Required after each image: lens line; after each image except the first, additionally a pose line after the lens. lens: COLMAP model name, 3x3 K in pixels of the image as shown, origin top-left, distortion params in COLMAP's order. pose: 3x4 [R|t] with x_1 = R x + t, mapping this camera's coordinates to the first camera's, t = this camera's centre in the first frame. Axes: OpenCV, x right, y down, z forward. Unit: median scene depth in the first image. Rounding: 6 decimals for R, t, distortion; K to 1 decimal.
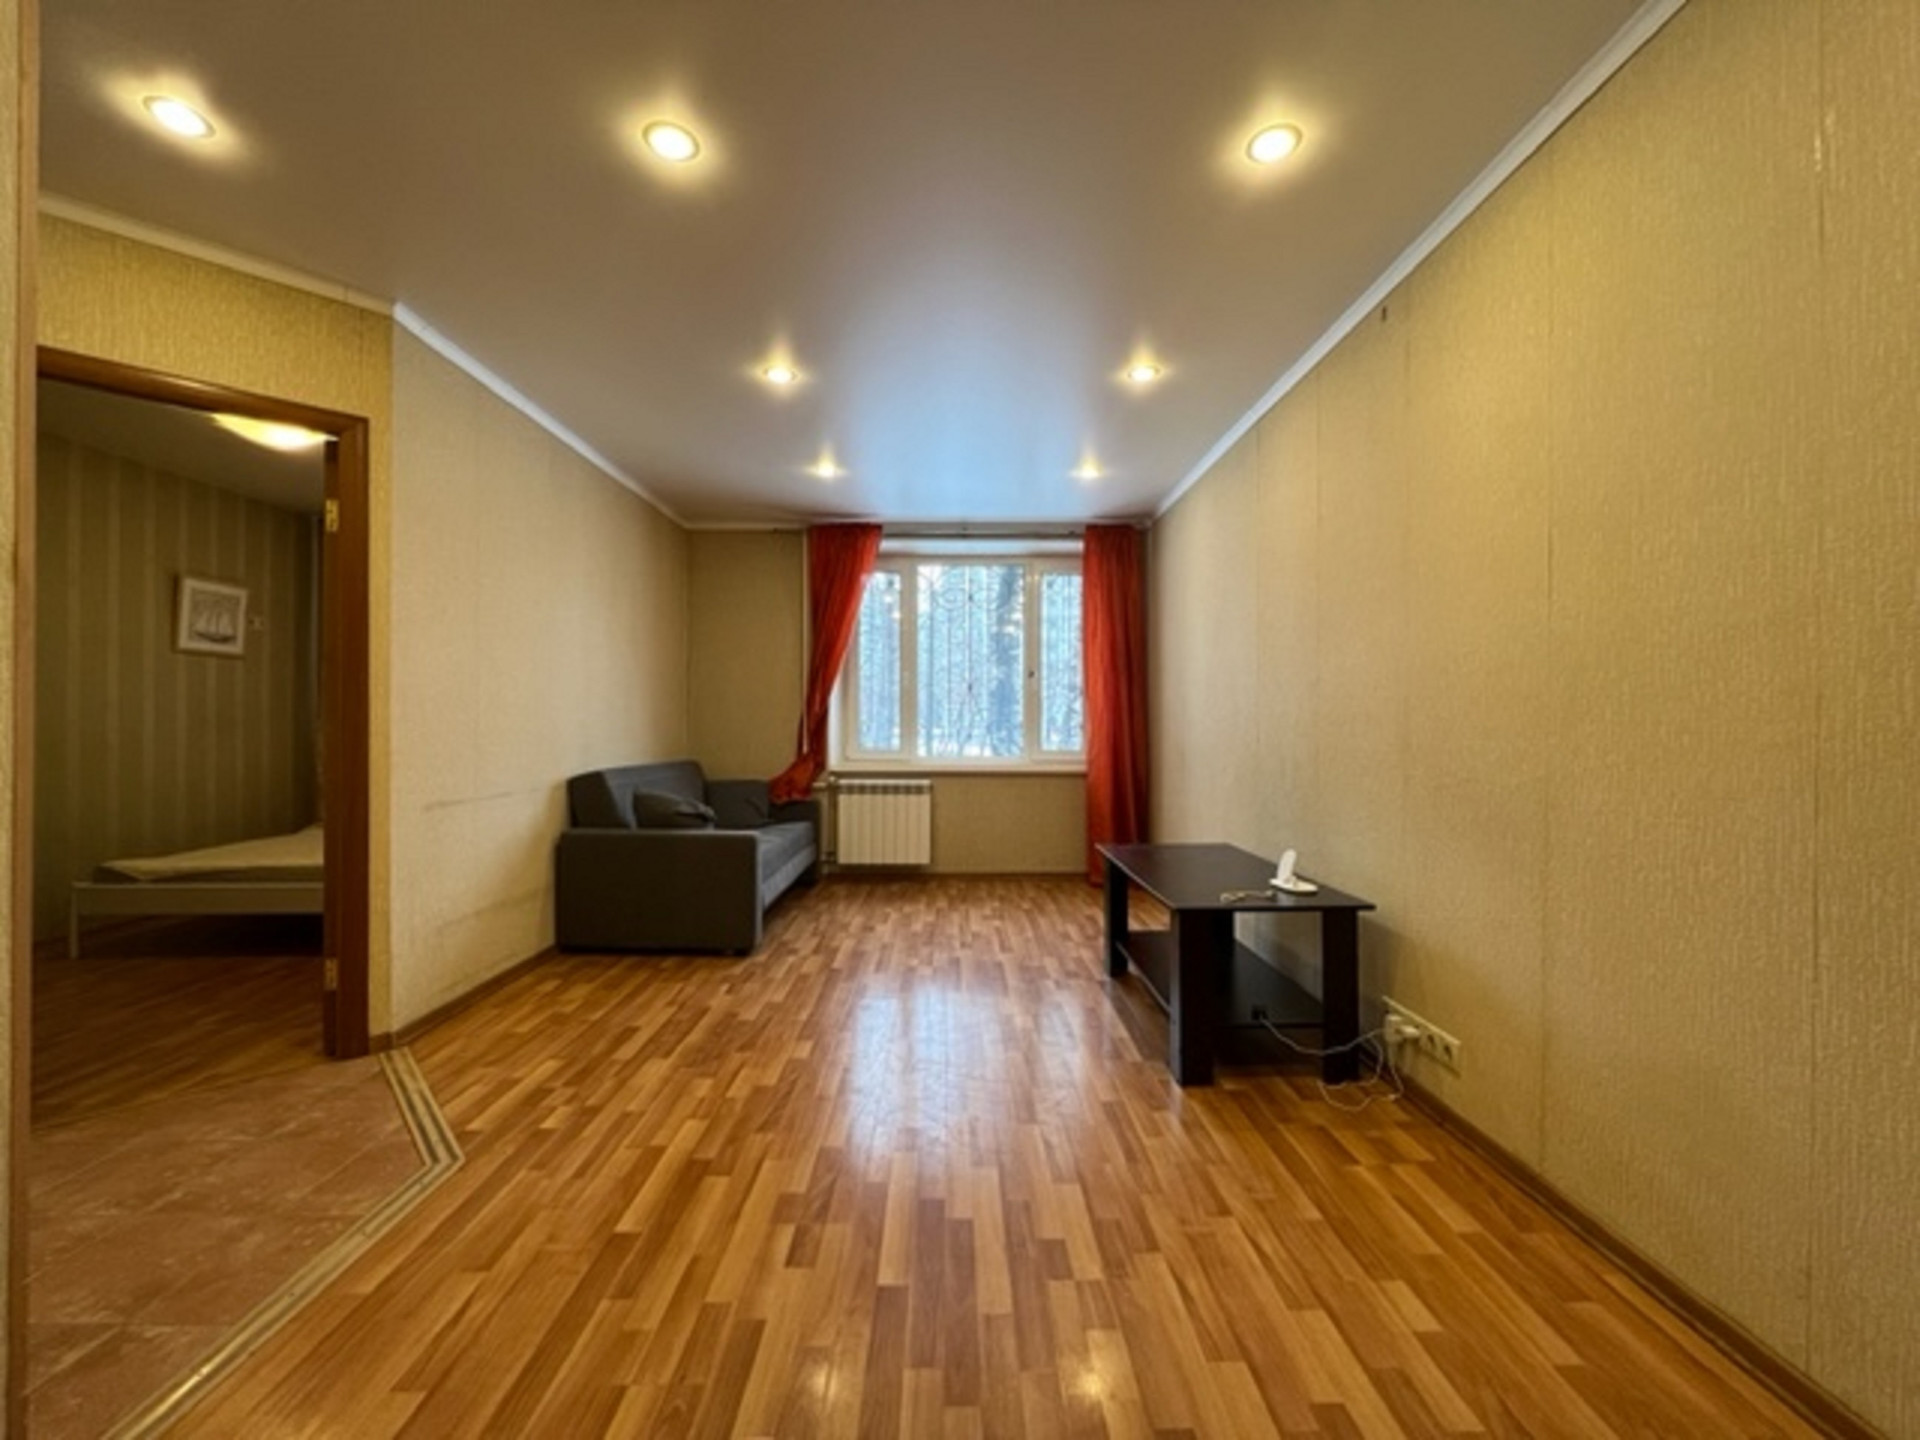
lens RADIAL K [[771.6, 0, 960.9], [0, 771.6, 718.5], [0, 0, 1]] dist [-0.001217, -0.000028]
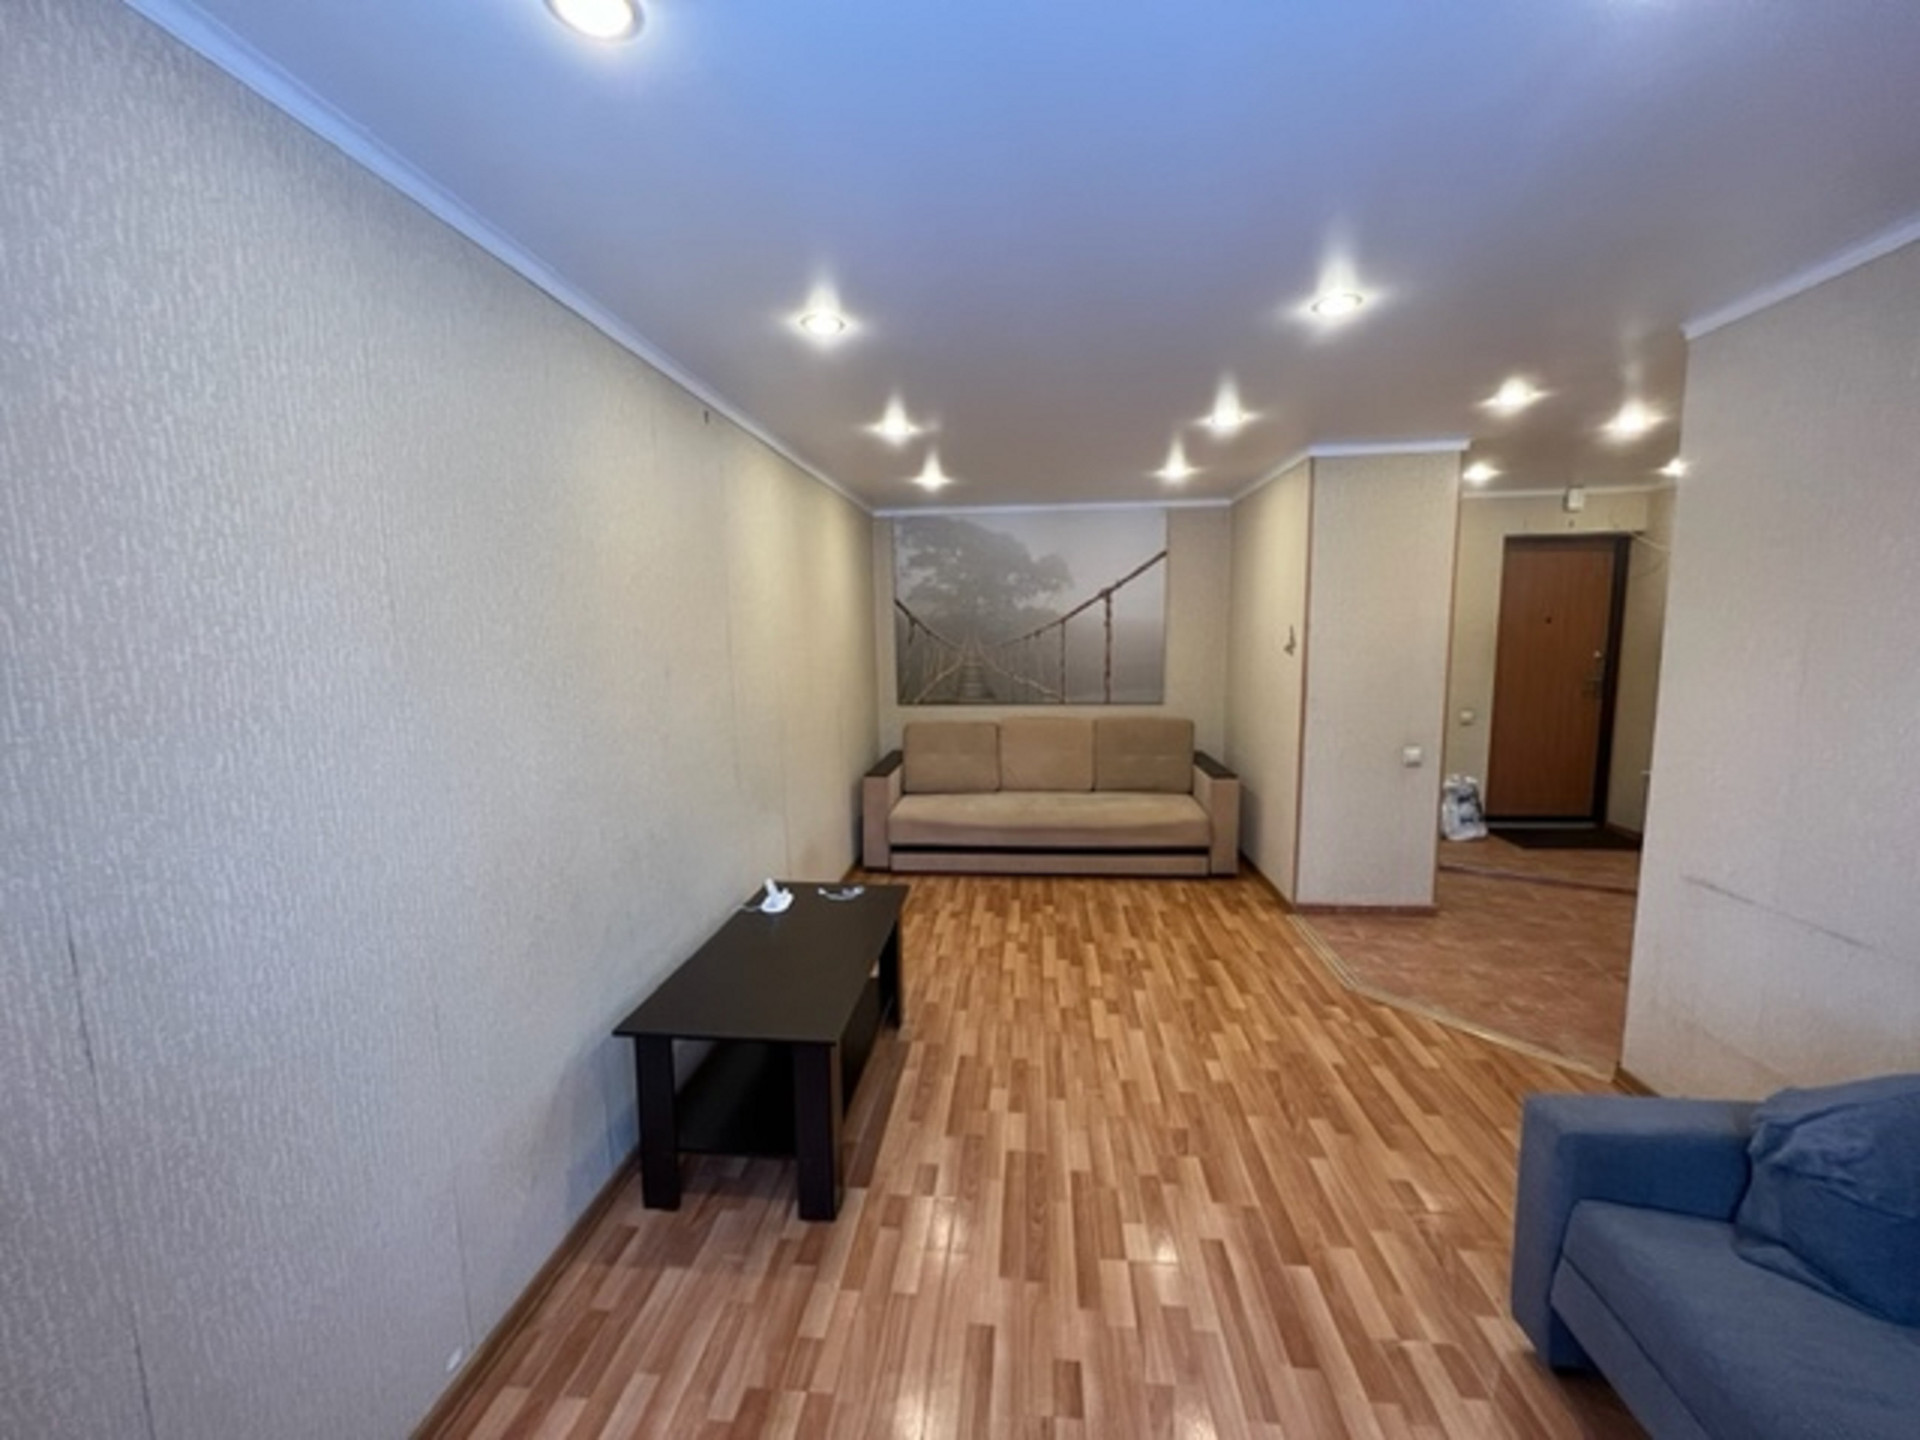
lens RADIAL K [[771.6, 0, 959.0], [0, 771.6, 722.1], [0, 0, 1]] dist [-0.001217, -0.000028]
pose [[-0.993572, 0.001684, 0.113187, 0.033465], [0.014887, 0.993149, 0.115903, -0.217606], [-0.112217, 0.116843, -0.986790, 2.421271]]
